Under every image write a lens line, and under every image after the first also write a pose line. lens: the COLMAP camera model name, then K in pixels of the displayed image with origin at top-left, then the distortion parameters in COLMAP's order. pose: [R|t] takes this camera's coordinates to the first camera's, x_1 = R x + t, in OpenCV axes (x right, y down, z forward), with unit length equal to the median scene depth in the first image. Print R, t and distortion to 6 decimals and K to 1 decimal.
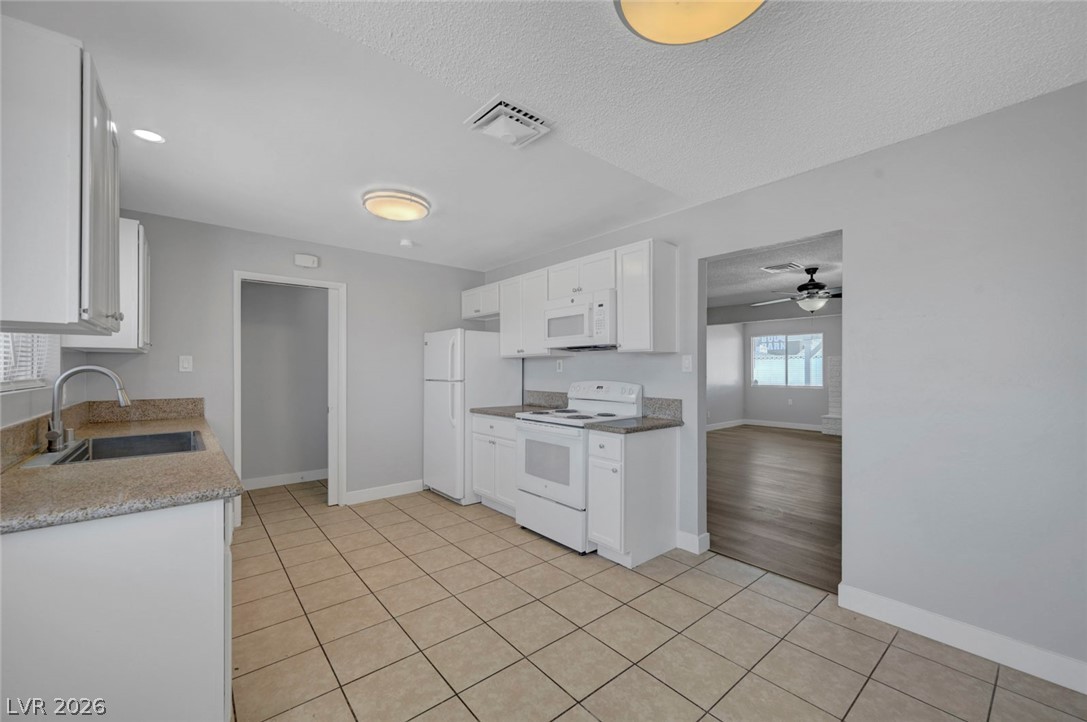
lens RADIAL K [[430.4, 0, 548.2], [0, 430.4, 367.7], [0, 0, 1]] dist [-0.001266, 0.000880]
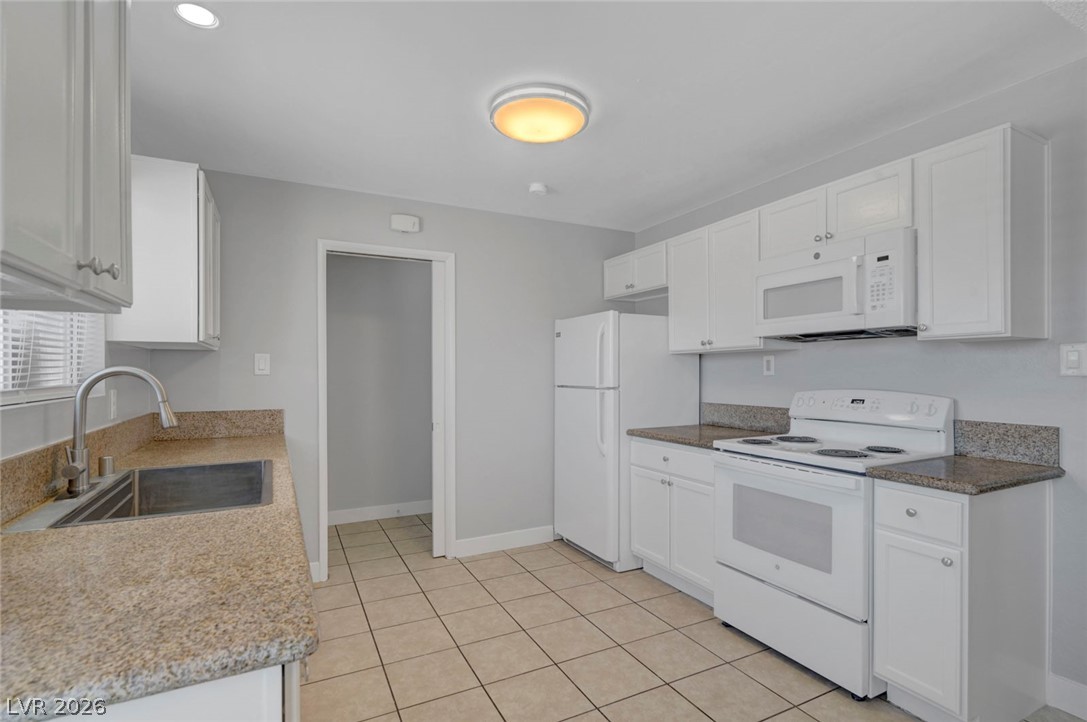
lens RADIAL K [[518.8, 0, 549.0], [0, 518.8, 372.2], [0, 0, 1]] dist [0.006833, -0.001444]
pose [[0.975370, -0.000760, -0.220573, -0.155585], [0.002140, 0.999980, 0.006020, 0.000697], [0.220564, -0.006344, 0.975352, 0.229988]]
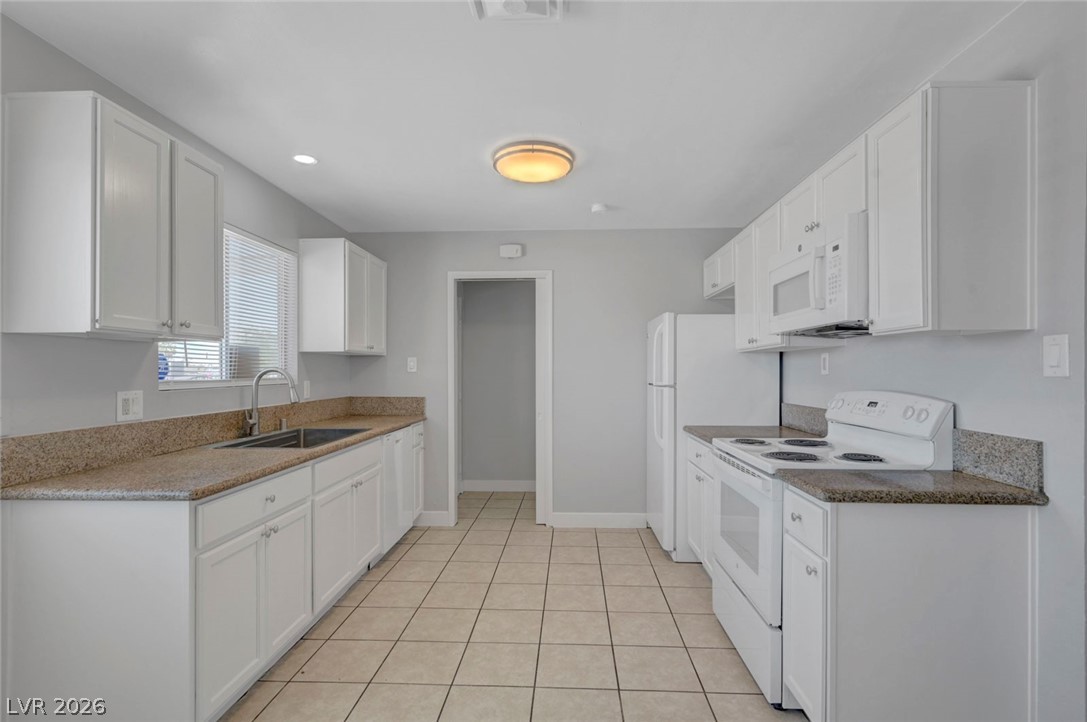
lens RADIAL K [[518.8, 0, 547.6], [0, 518.8, 369.6], [0, 0, 1]] dist [0.006833, -0.001444]
pose [[0.736215, -0.000285, -0.676748, 0.291207], [0.003851, 0.999985, 0.003768, -0.000171], [0.676737, -0.005380, 0.736205, 0.292788]]
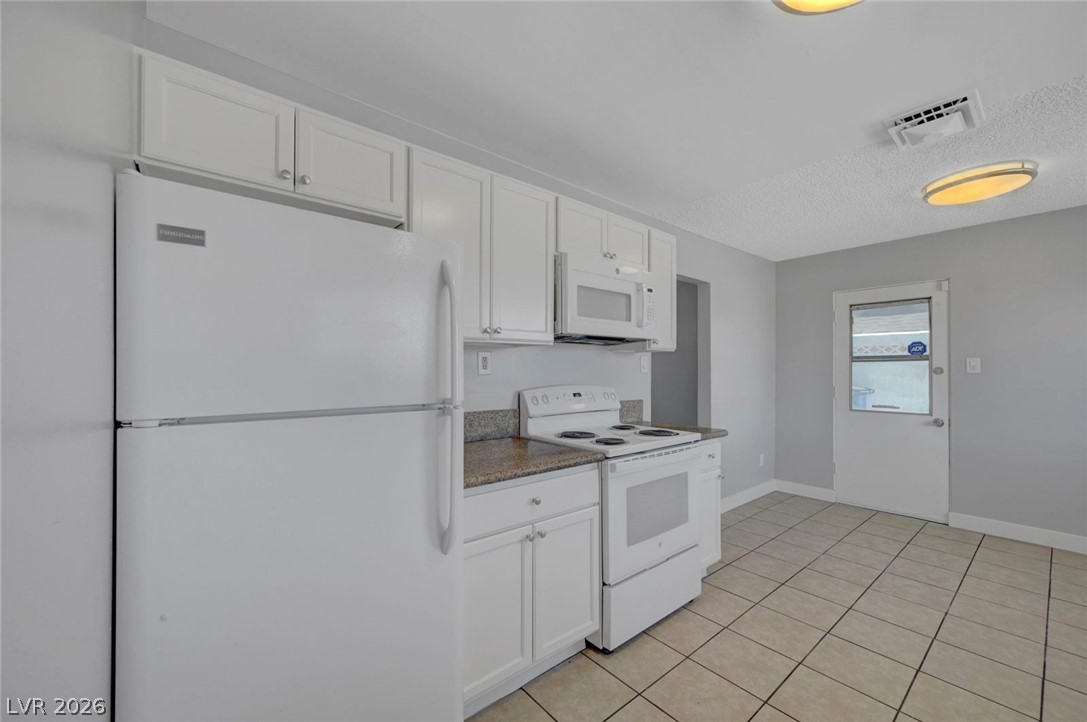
lens RADIAL K [[430.4, 0, 547.9], [0, 430.4, 369.5], [0, 0, 1]] dist [-0.001266, 0.000880]
pose [[0.002041, 0.001702, 0.999996, -0.679680], [-0.005965, 0.999981, -0.001690, 0.005894], [-0.999980, -0.005961, 0.002051, 1.182681]]
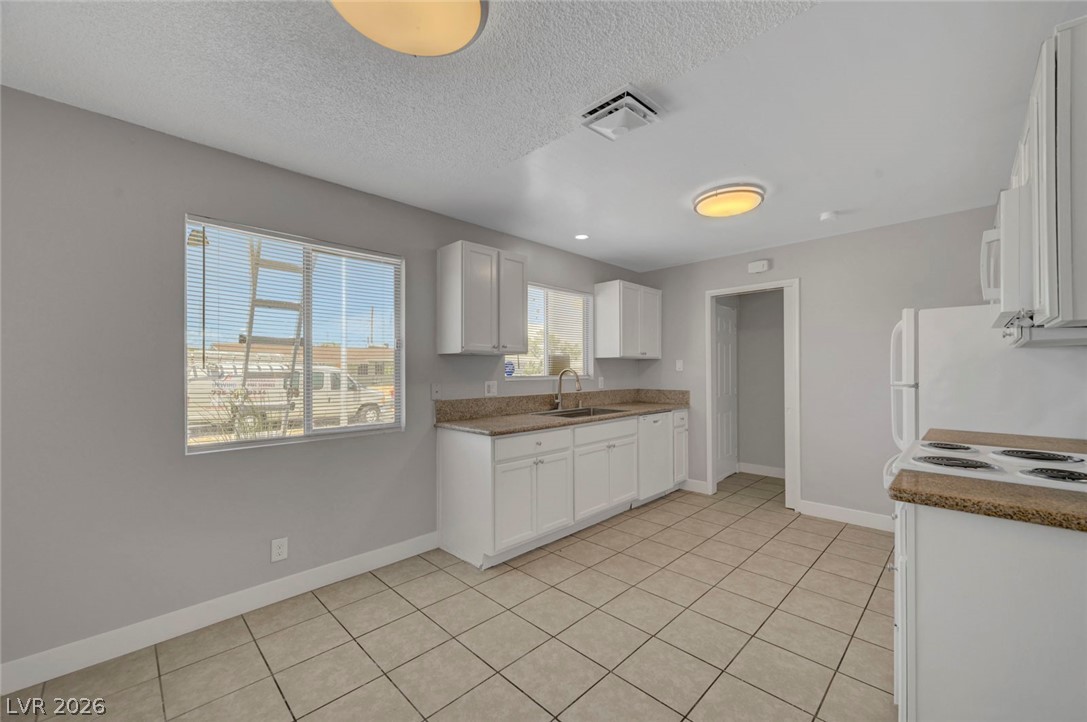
lens RADIAL K [[430.4, 0, 547.5], [0, 430.4, 367.5], [0, 0, 1]] dist [-0.001266, 0.000880]
pose [[0.089793, -0.005460, -0.995946, 0.536829], [0.009280, 0.999946, -0.004645, 0.000158], [0.995917, -0.008826, 0.089838, 0.469601]]
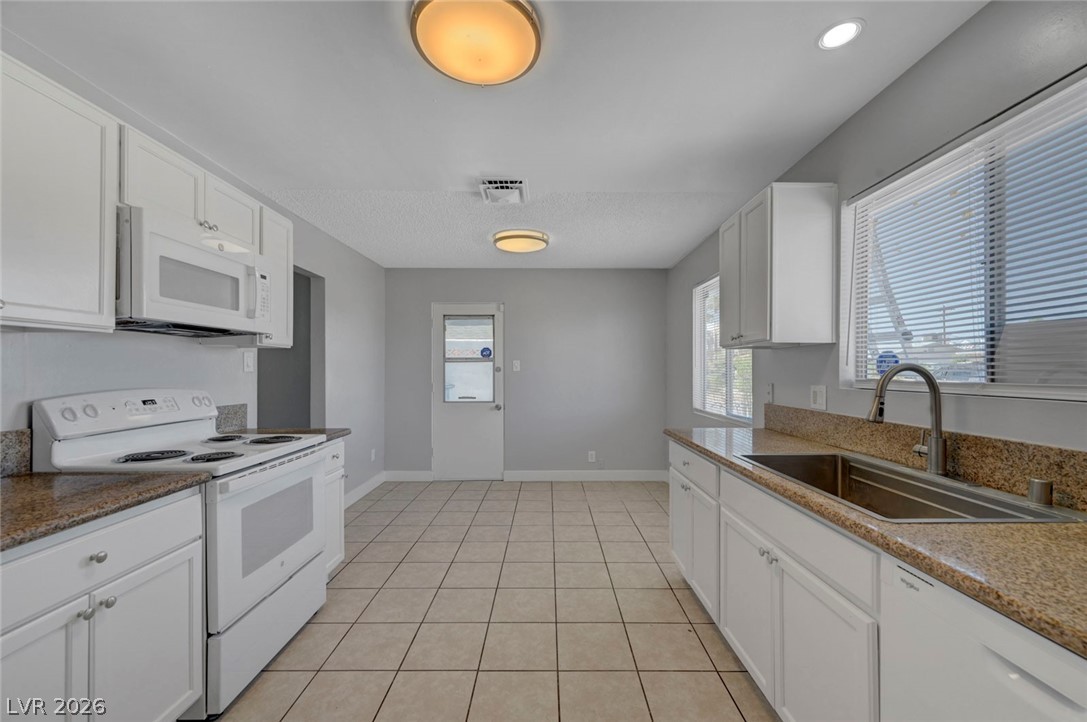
lens RADIAL K [[430.4, 0, 549.8], [0, 430.4, 367.4], [0, 0, 1]] dist [-0.001266, 0.000880]
pose [[-0.769012, 0.002677, 0.639229, -0.680080], [-0.003555, 0.999958, -0.008465, 0.006678], [-0.639225, -0.008783, -0.768970, 1.233466]]
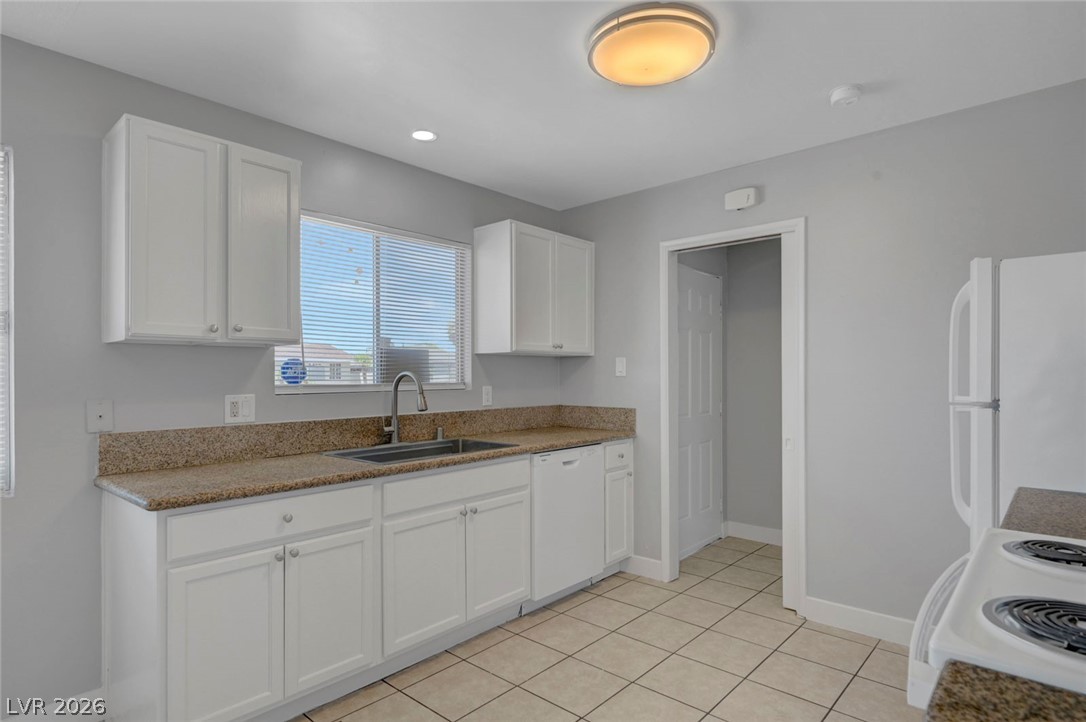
lens RADIAL K [[585.8, 0, 548.8], [0, 585.8, 373.9], [0, 0, 1]] dist [-0.002102, 0.000154]
pose [[0.146252, 0.000194, -0.989247, 0.287171], [0.008469, 0.999963, 0.001448, 0.002259], [0.989211, -0.008590, 0.146245, 0.725959]]
